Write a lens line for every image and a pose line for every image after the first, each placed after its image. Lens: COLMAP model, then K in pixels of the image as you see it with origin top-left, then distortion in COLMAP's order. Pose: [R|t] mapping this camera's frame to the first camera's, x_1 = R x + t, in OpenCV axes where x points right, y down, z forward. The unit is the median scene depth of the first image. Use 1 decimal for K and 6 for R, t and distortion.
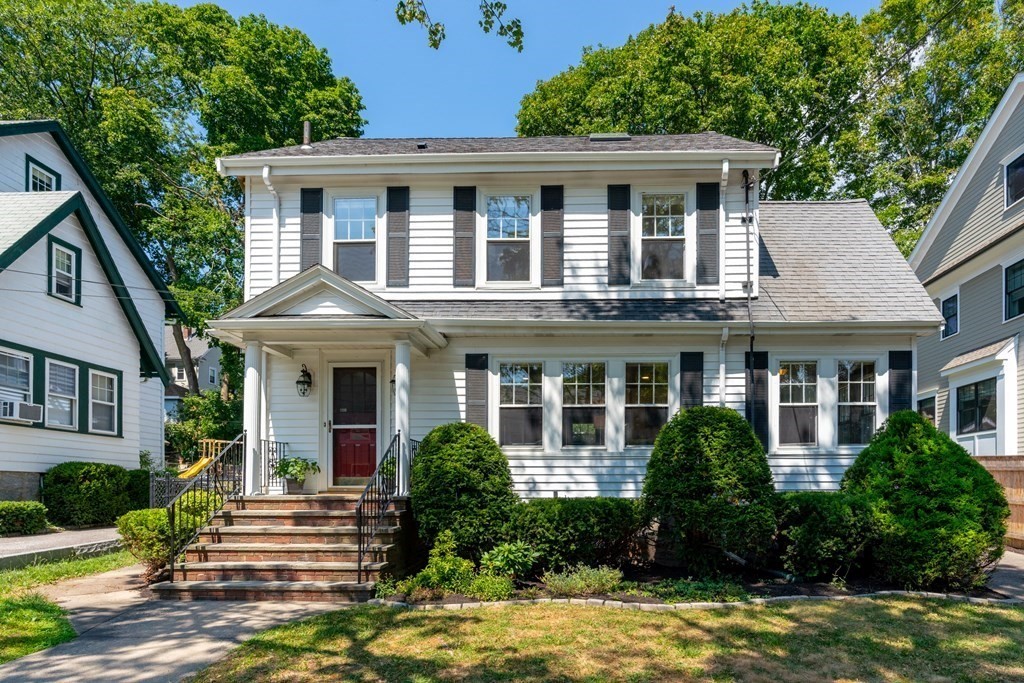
lens RADIAL K [[592.4, 0, 503.1], [0, 592.4, 420.1], [0, 0, 1]] dist [-0.000856, 0.000721]
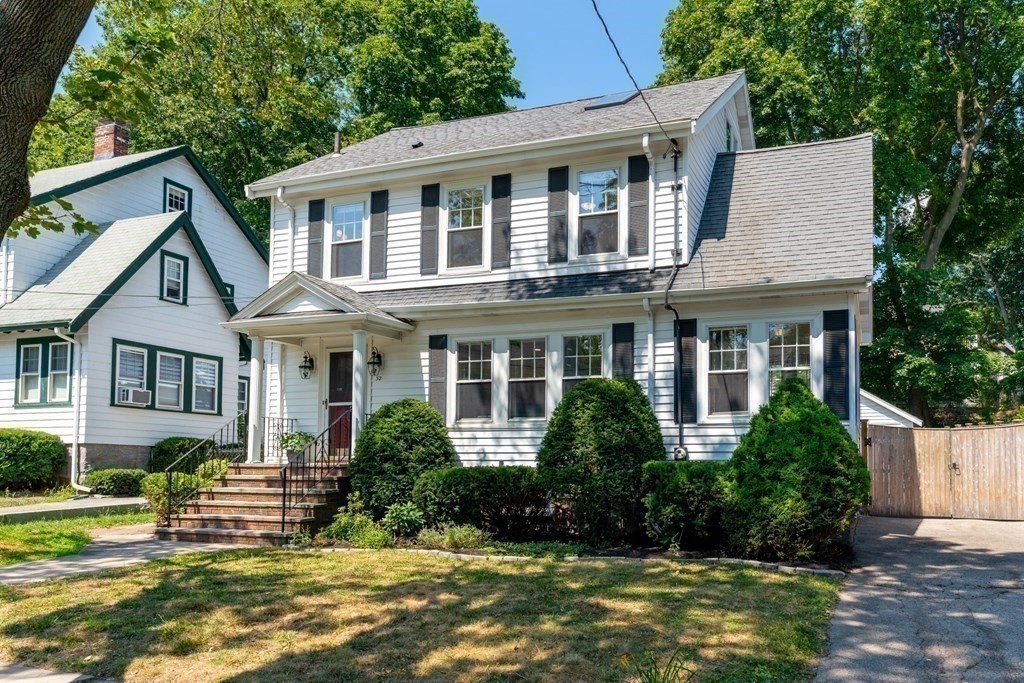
lens RADIAL K [[723.4, 0, 513.0], [0, 723.4, 341.0], [0, 0, 1]] dist [0.014116, -0.000422]
pose [[0.944710, -0.049743, -0.324113, 0.528606], [0.030813, 0.997520, -0.063282, -0.011879], [0.326457, 0.049797, 0.943899, -0.224203]]
